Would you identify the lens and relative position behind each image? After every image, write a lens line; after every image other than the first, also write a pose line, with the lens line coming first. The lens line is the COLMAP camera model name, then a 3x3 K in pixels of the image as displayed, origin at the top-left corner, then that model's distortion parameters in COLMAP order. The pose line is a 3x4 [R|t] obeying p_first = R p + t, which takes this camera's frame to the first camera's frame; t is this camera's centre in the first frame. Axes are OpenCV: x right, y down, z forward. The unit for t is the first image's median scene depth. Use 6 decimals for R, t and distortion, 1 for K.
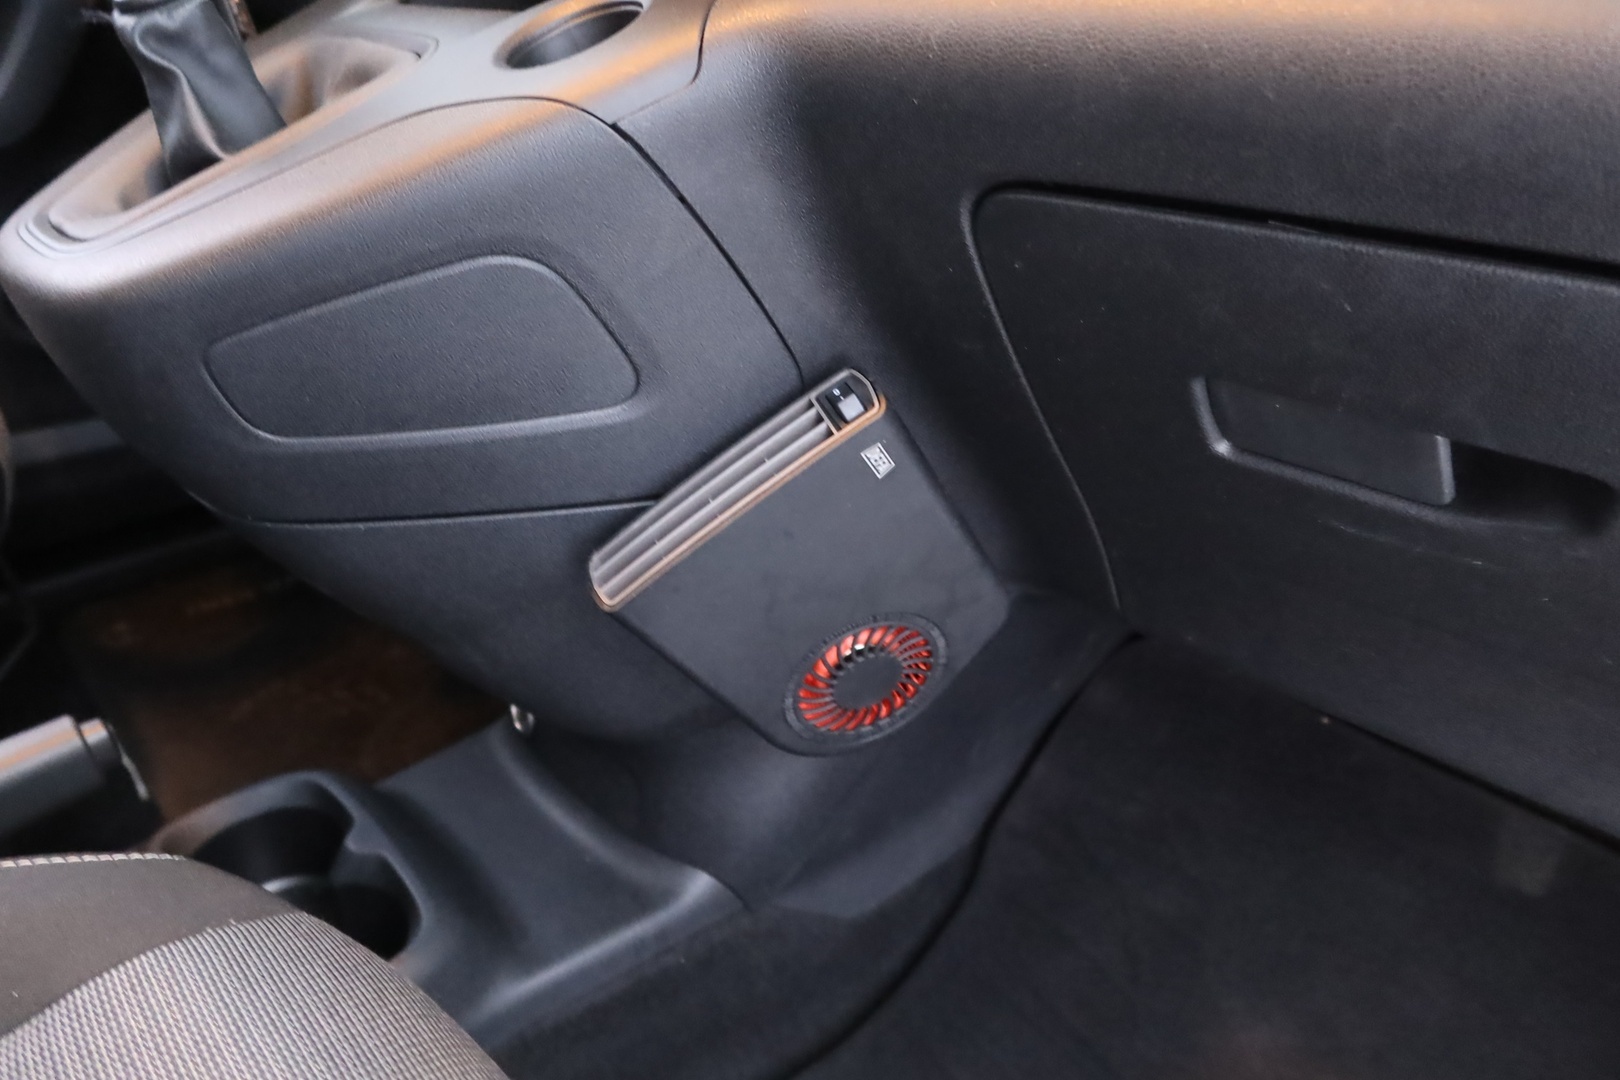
lens RADIAL K [[1175.8, 0, 810.0], [0, 1175.8, 540.0], [0, 0, 1]] dist [0.002108, -0.088227]
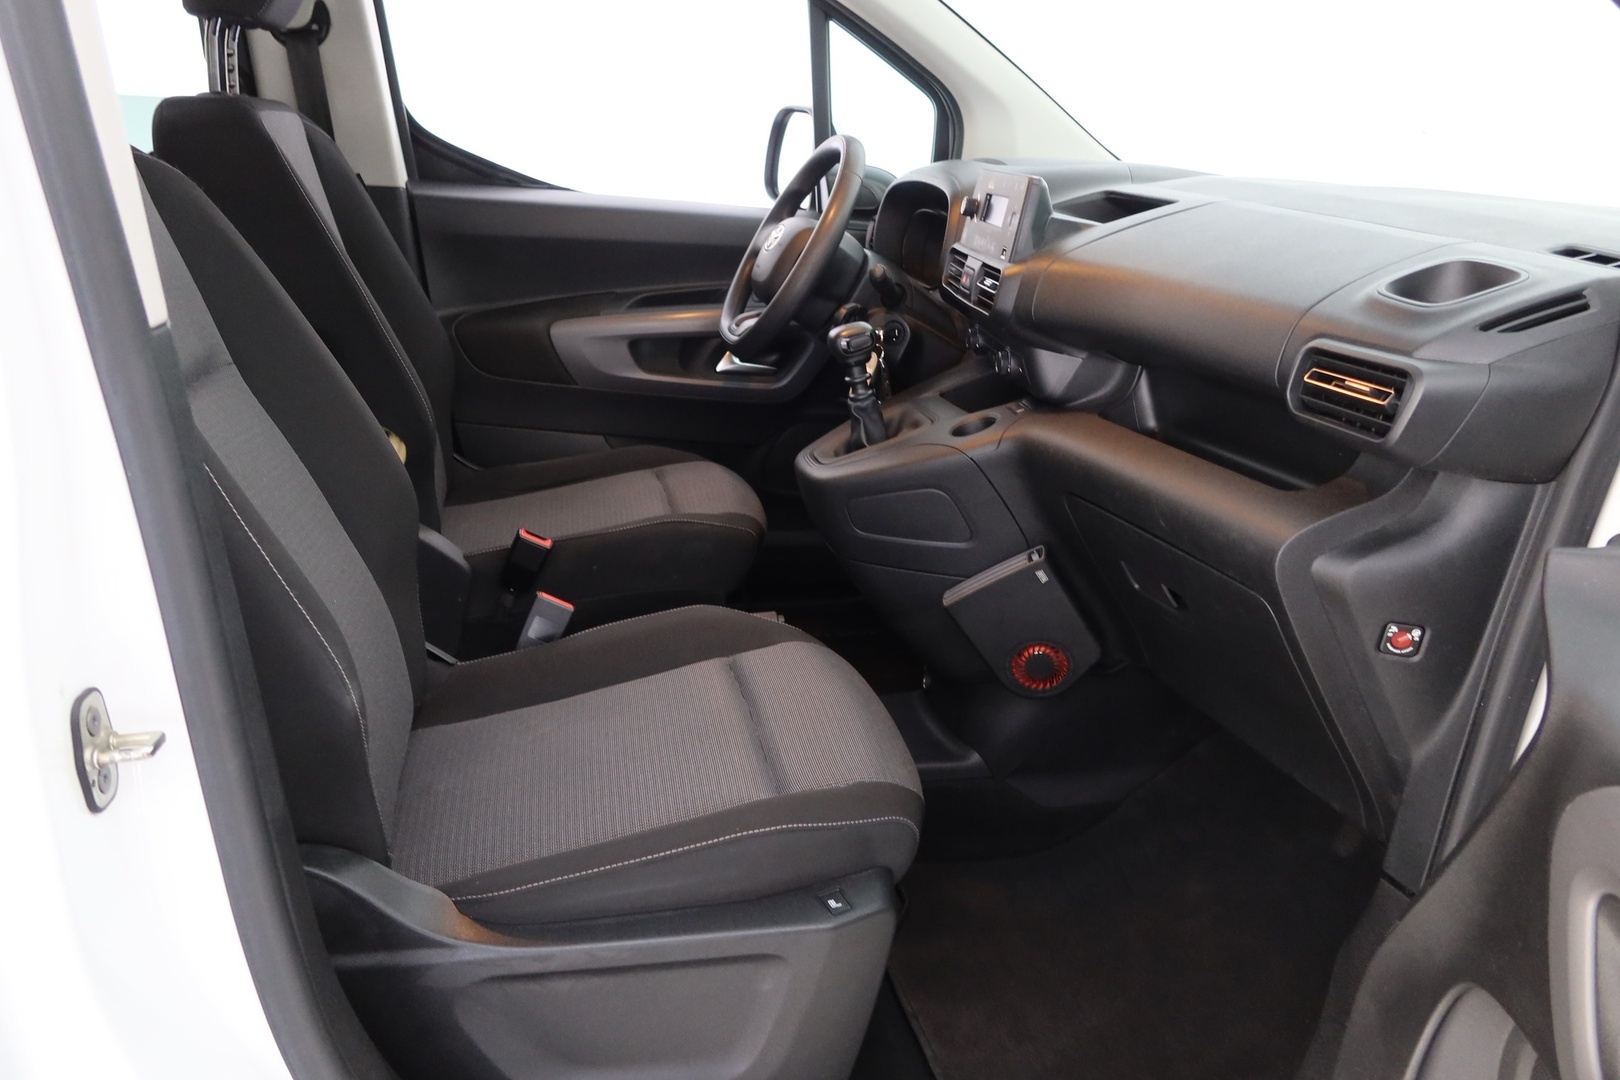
lens RADIAL K [[1175.8, 0, 810.0], [0, 1175.8, 540.0], [0, 0, 1]] dist [0.002108, -0.088227]
pose [[0.861037, 0.173757, -0.477937, 0.942442], [-0.260543, 0.957829, -0.121162, 0.350302], [0.436730, 0.228848, 0.869998, -1.810570]]
